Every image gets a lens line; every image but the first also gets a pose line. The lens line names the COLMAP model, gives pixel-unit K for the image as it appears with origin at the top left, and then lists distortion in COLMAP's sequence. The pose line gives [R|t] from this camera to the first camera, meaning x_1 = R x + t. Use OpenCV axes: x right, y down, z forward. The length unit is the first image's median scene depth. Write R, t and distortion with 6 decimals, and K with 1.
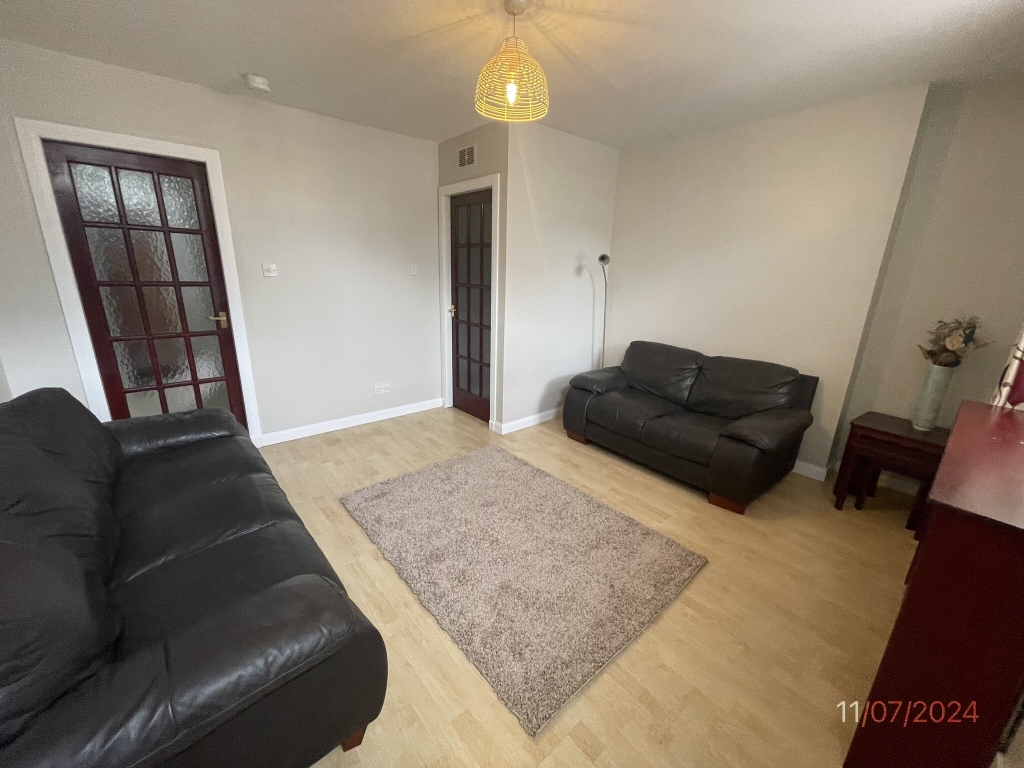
lens RADIAL K [[415.0, 0, 512.0], [0, 415.0, 384.0], [0, 0, 1]] dist [-0.011883, 0.000130]
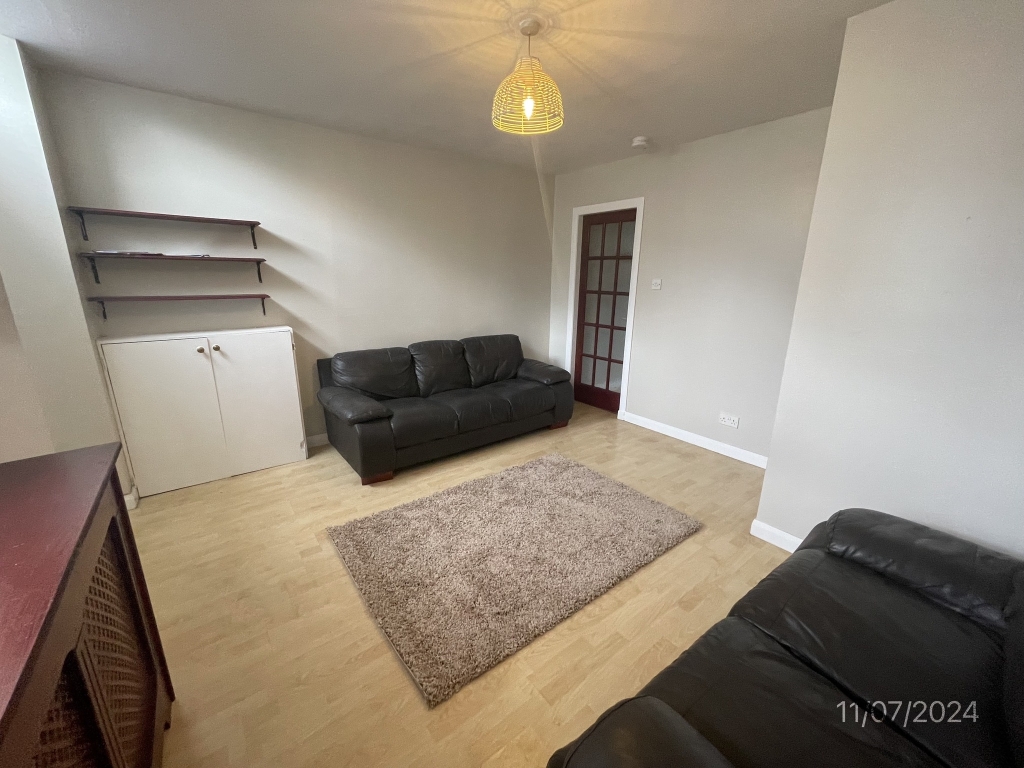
lens RADIAL K [[410.6, 0, 509.2], [0, 410.6, 380.0], [0, 0, 1]] dist [-0.001181, -0.000052]
pose [[-0.064609, 0.221656, -0.972982, 0.814949], [-0.286557, 0.929834, 0.230854, -0.202986], [0.955882, 0.293730, 0.003442, 0.794721]]
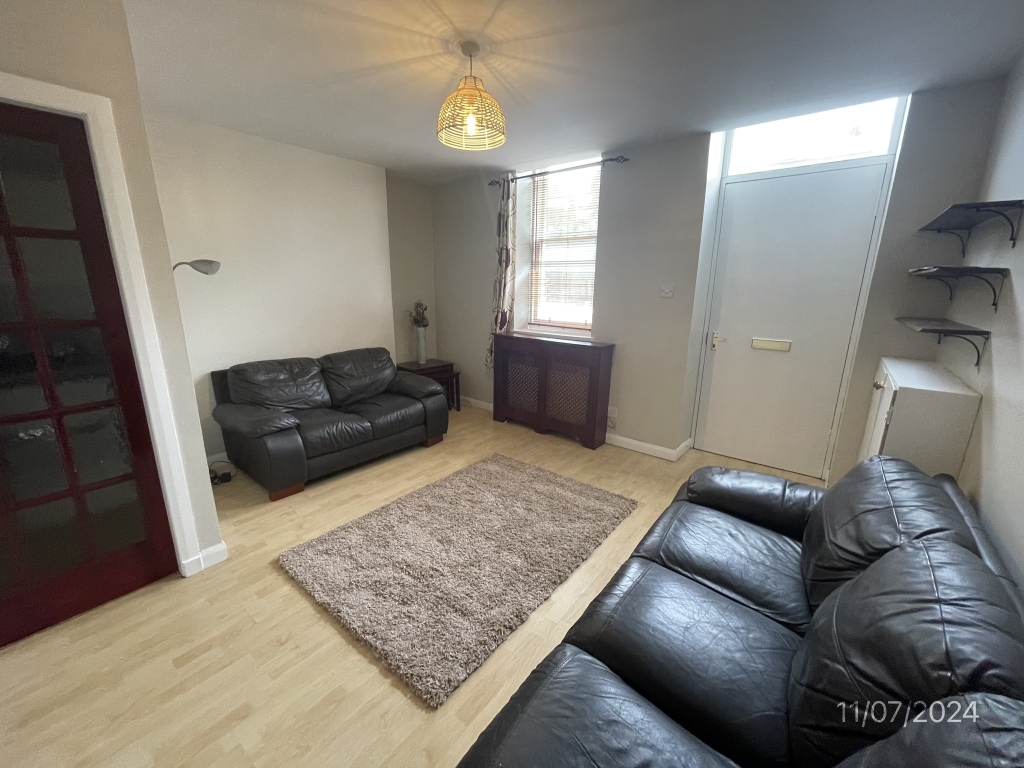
lens RADIAL K [[402.8, 0, 512.0], [0, 402.8, 384.0], [0, 0, 1]] dist [-0.000118, -0.000027]
pose [[-0.183708, -0.264044, 0.946854, -0.833019], [0.254024, 0.917776, 0.305221, -0.261191], [-0.949591, 0.296595, -0.101529, 0.833980]]
